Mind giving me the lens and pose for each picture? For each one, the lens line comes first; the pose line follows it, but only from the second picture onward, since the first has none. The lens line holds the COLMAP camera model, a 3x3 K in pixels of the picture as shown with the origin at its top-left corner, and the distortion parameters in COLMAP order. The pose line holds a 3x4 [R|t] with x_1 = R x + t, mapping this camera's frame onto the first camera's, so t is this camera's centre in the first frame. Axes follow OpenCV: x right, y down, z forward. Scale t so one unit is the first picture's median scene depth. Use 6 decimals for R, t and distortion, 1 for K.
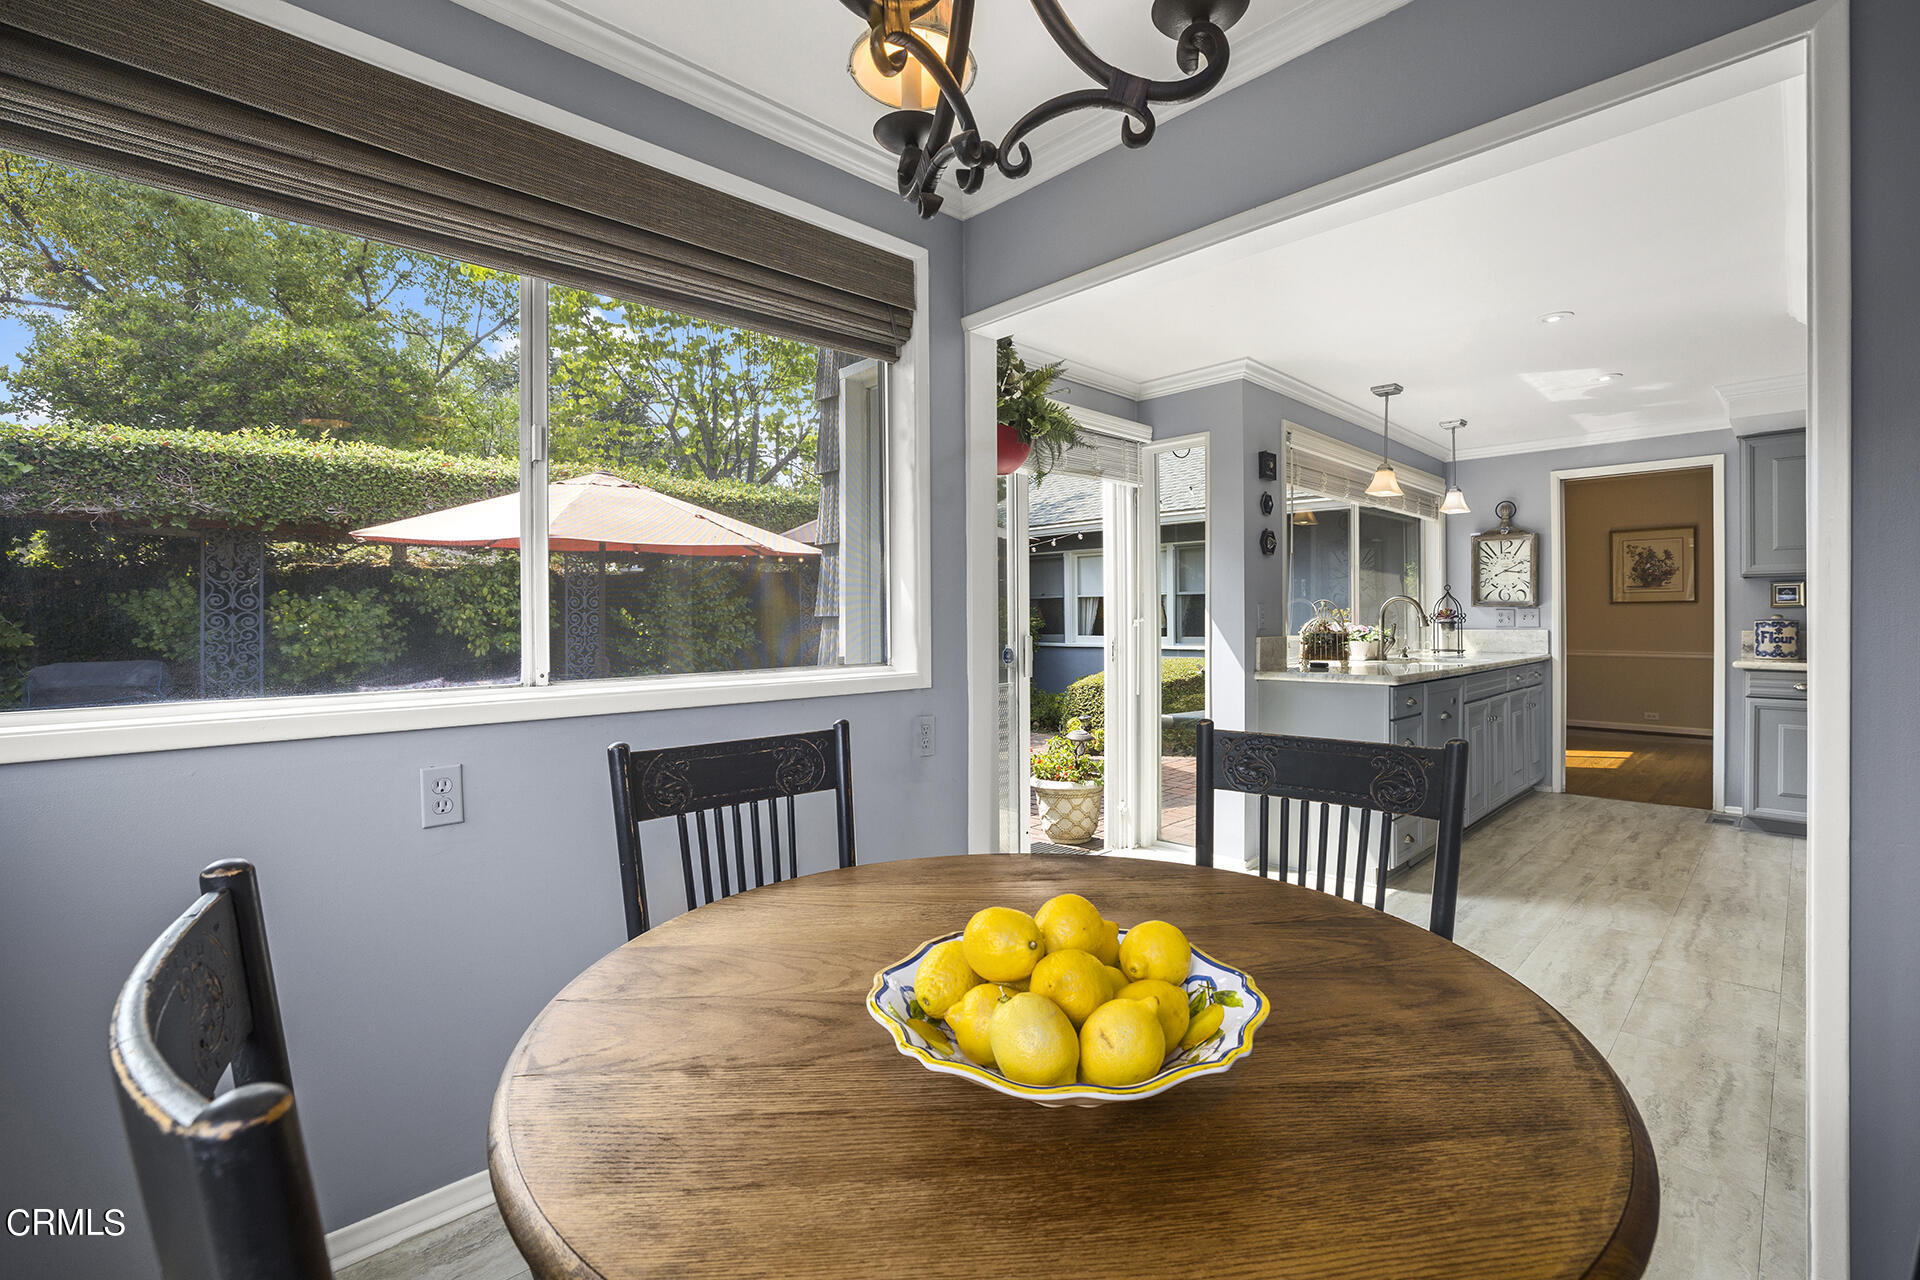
lens RADIAL K [[836.3, 0, 959.3], [0, 836.3, 639.3], [0, 0, 1]] dist [-0.023642, -0.000049]
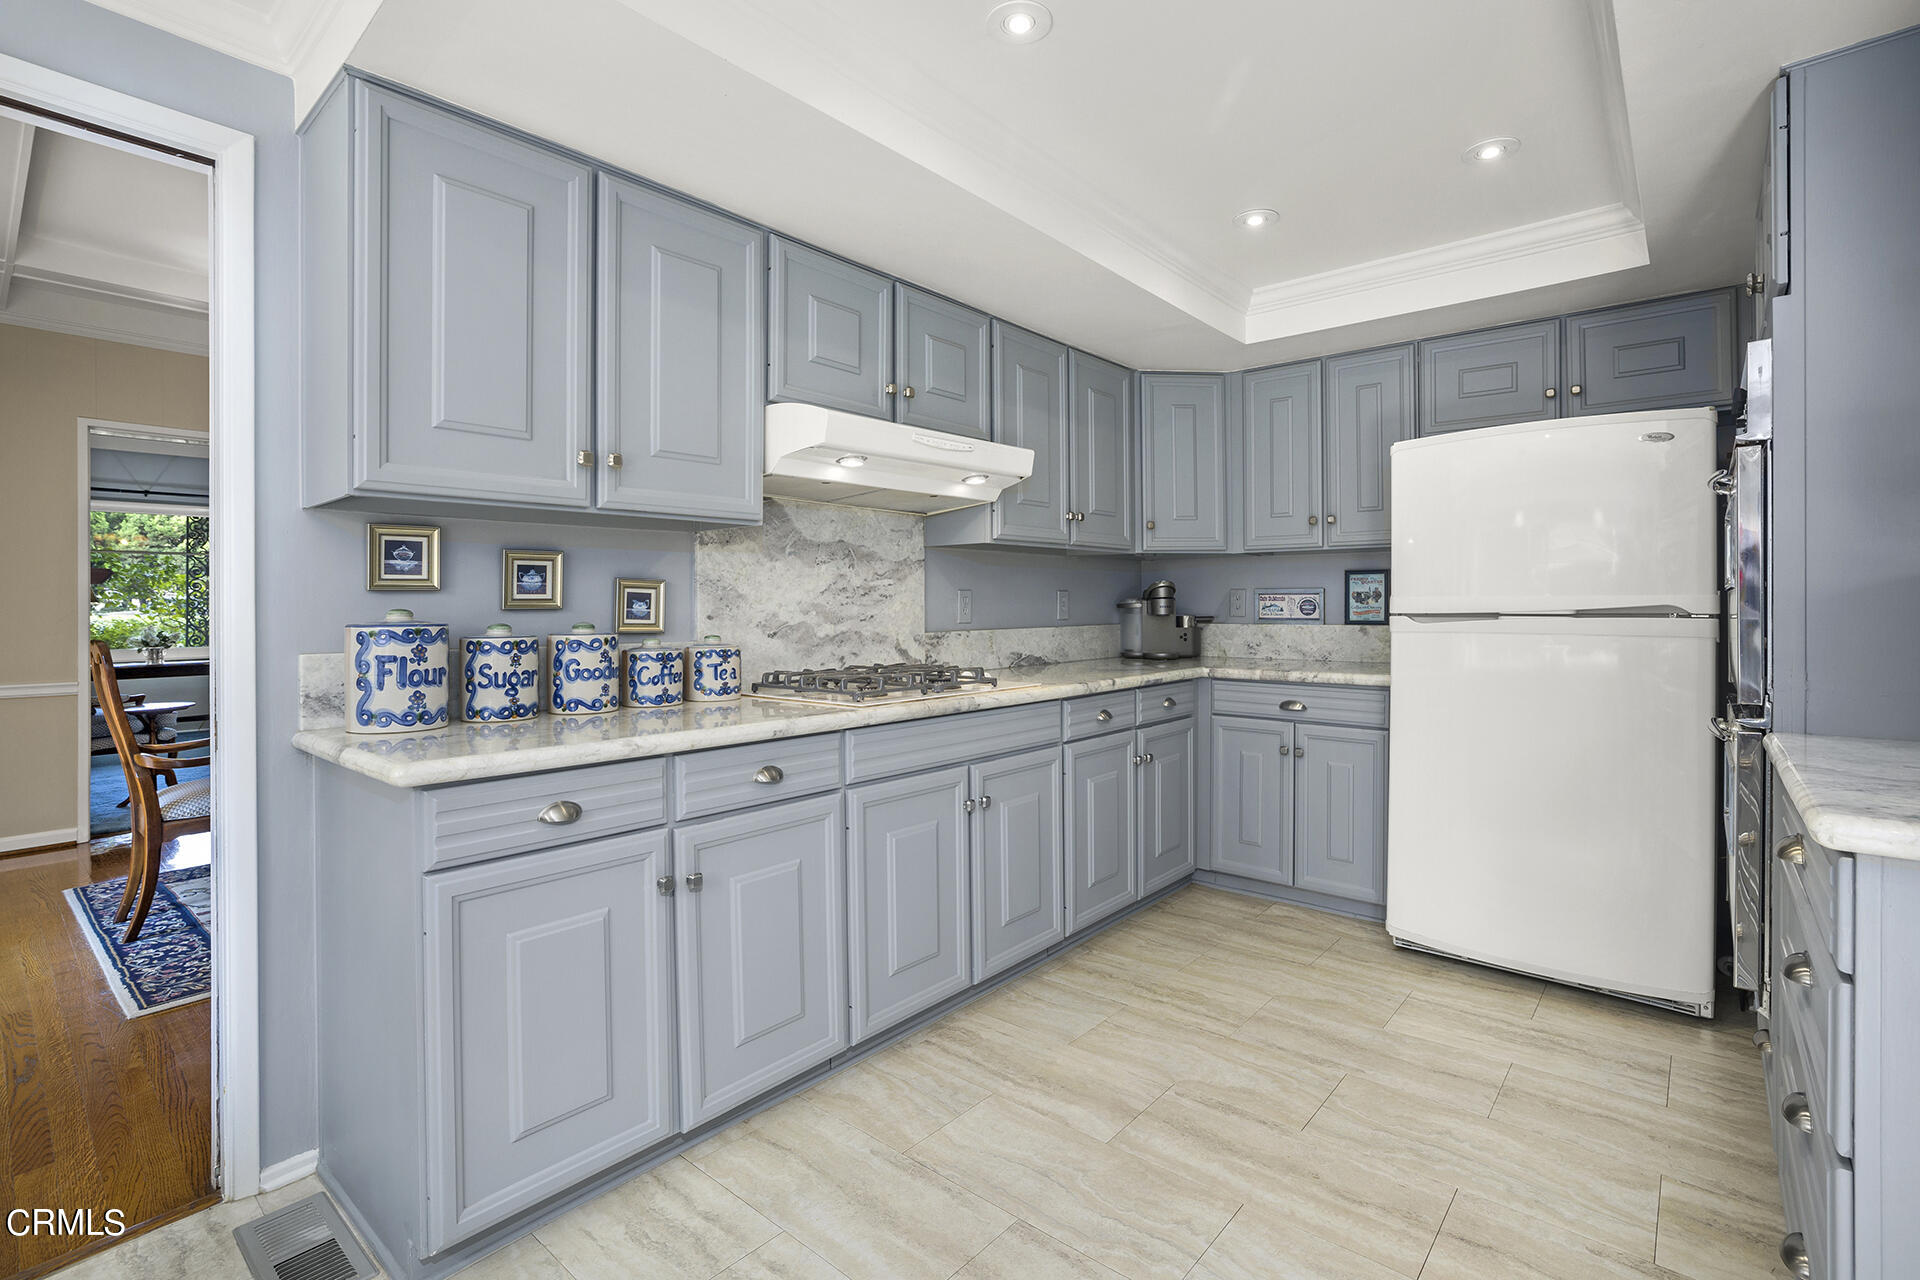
lens RADIAL K [[882.0, 0, 980.0], [0, 882.0, 615.4], [0, 0, 1]] dist [-0.019683, 0.001226]
pose [[-0.109840, -0.006799, 0.993926, 0.575024], [0.010309, 0.999915, 0.007980, -0.027867], [-0.993896, 0.011123, -0.109760, 0.781216]]
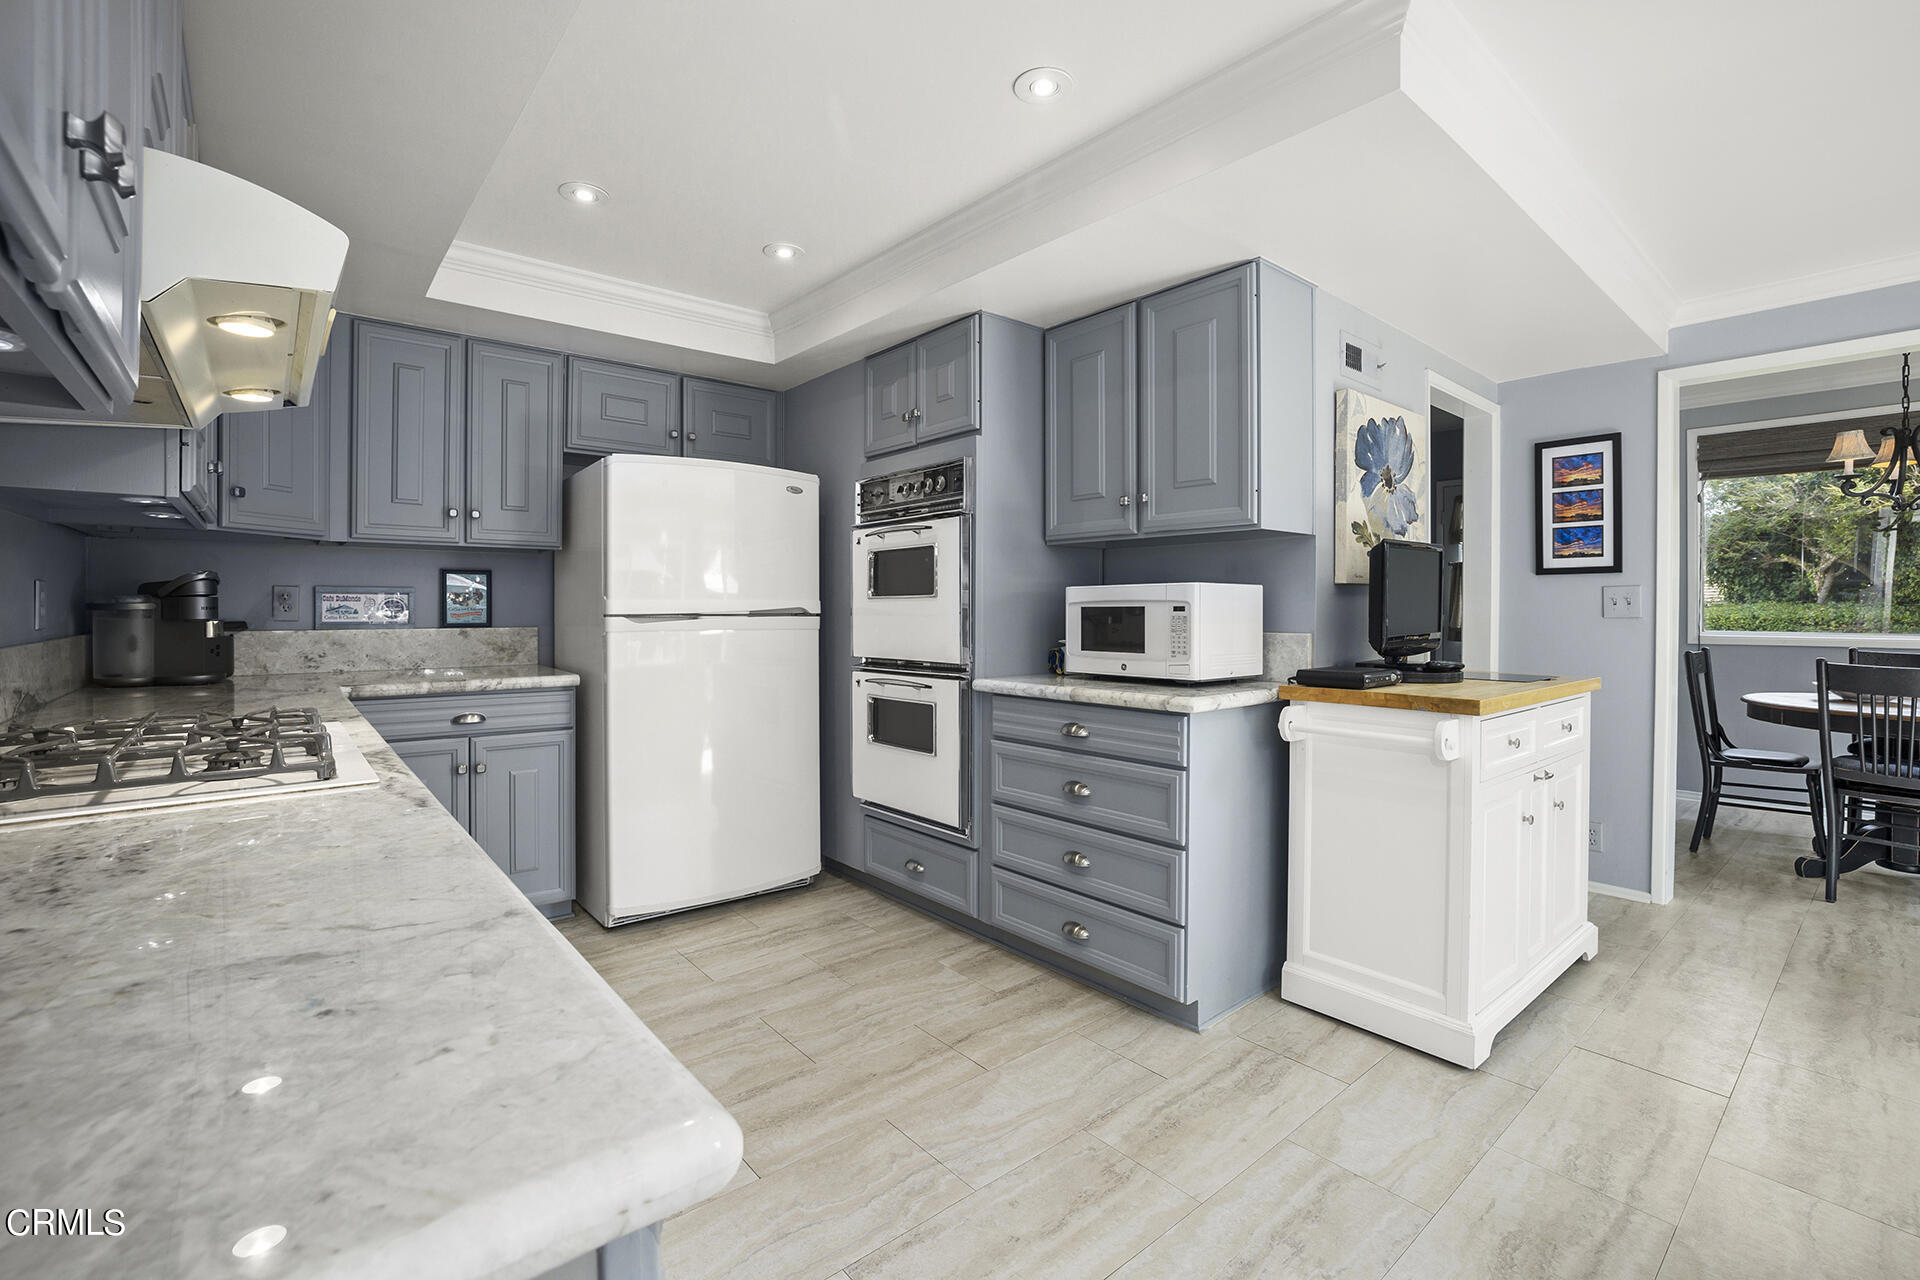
lens RADIAL K [[836.3, 0, 964.4], [0, 836.3, 622.1], [0, 0, 1]] dist [-0.023642, -0.000049]
pose [[-0.997693, 0.001258, 0.067879, 1.819848], [0.002891, 0.999709, 0.023966, -0.036872], [-0.067829, 0.024107, -0.997406, 1.870997]]
